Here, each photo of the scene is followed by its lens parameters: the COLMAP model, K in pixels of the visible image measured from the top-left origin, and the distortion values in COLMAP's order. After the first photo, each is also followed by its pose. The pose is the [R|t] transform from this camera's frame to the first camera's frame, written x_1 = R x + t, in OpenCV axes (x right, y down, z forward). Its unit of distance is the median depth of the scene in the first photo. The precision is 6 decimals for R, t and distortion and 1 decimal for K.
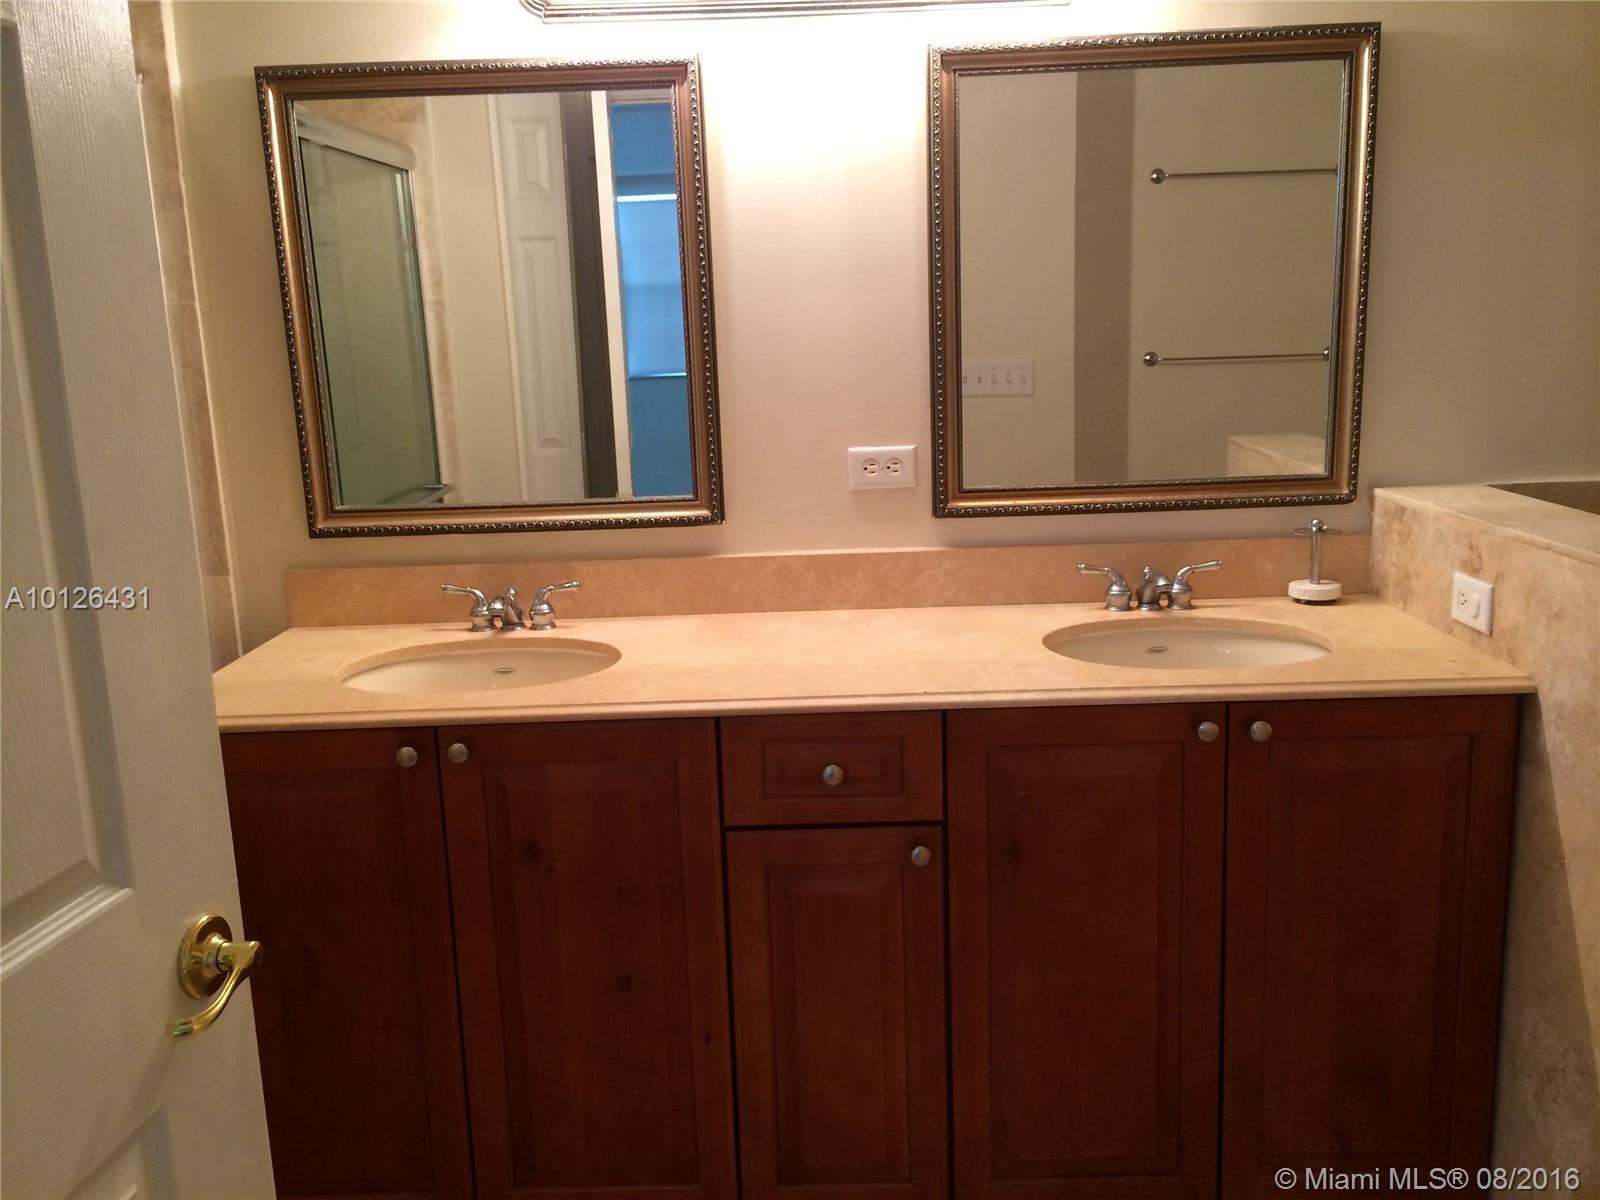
lens RADIAL K [[1386.7, 0, 802.5], [0, 1386.7, 594.5], [0, 0, 1]] dist [0.087948, -0.113074]
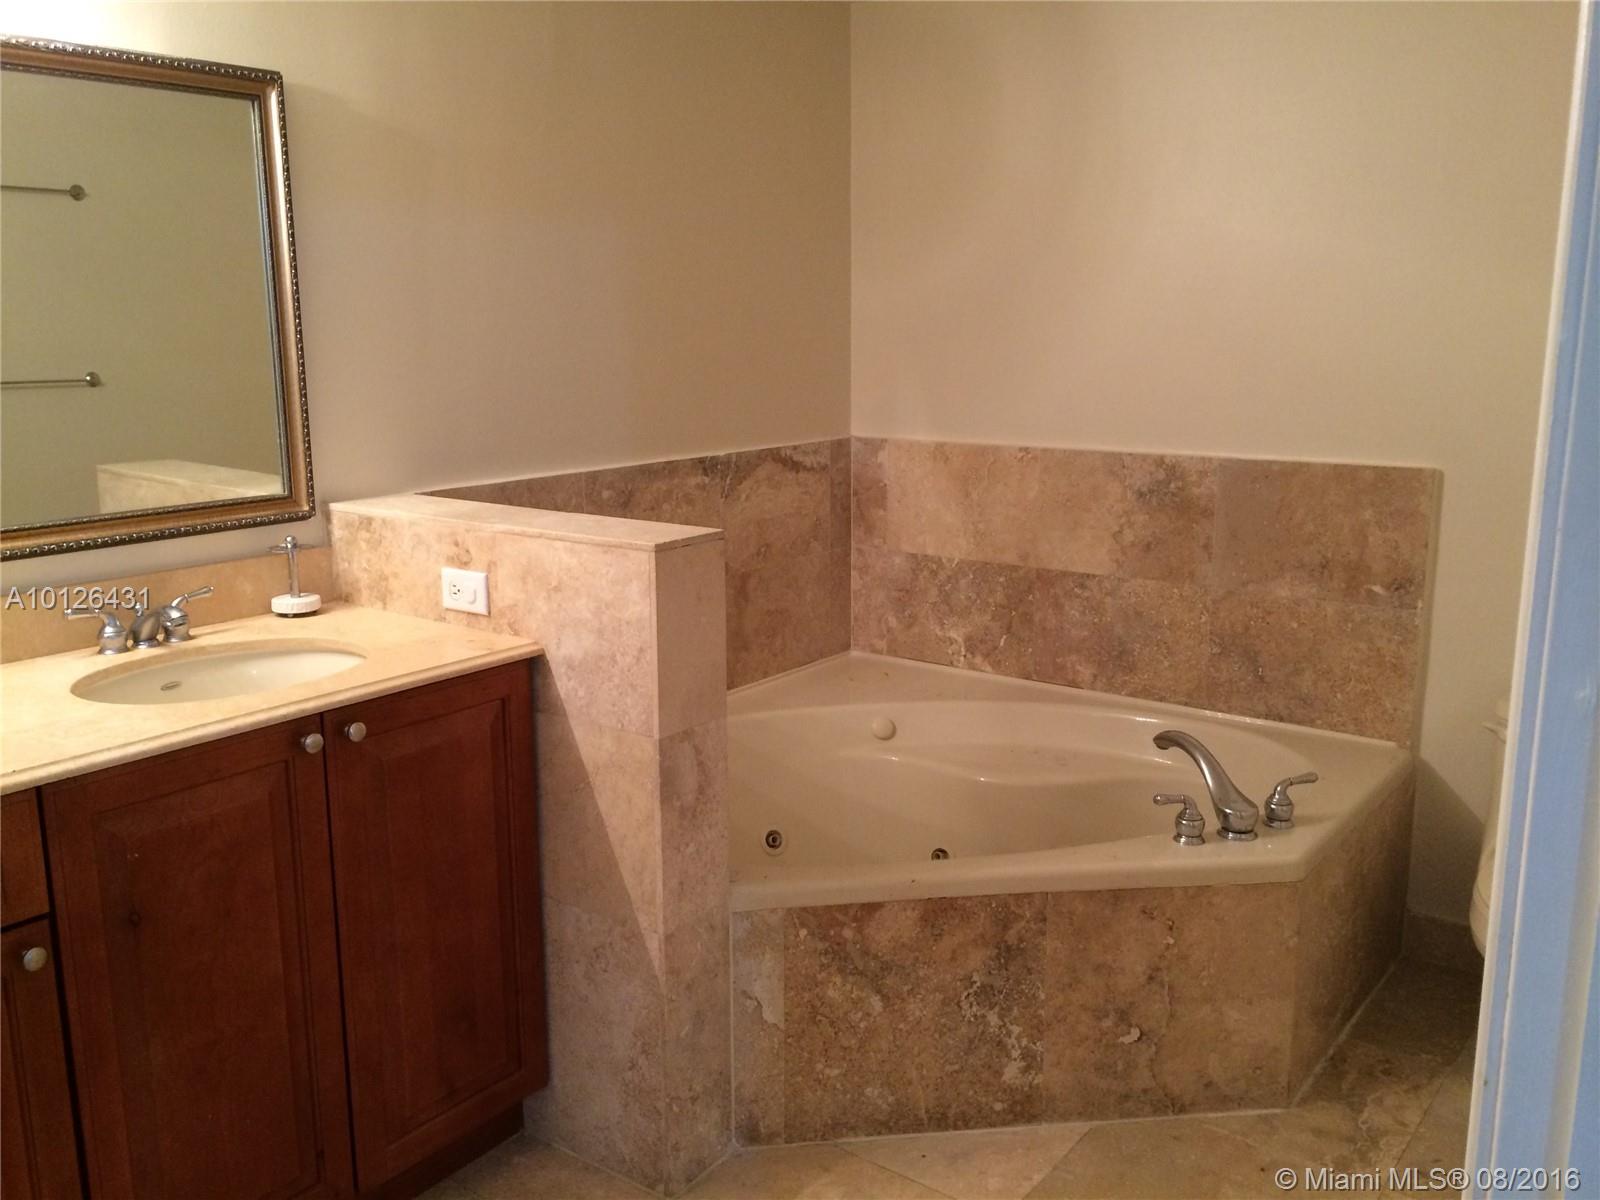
lens RADIAL K [[1386.7, 0, 809.9], [0, 1386.7, 596.4], [0, 0, 1]] dist [0.087948, -0.113074]
pose [[0.593019, -0.131336, 0.794405, -0.280488], [0.144717, 0.987927, 0.055300, -0.012534], [-0.792077, 0.082170, 0.604865, 0.067803]]
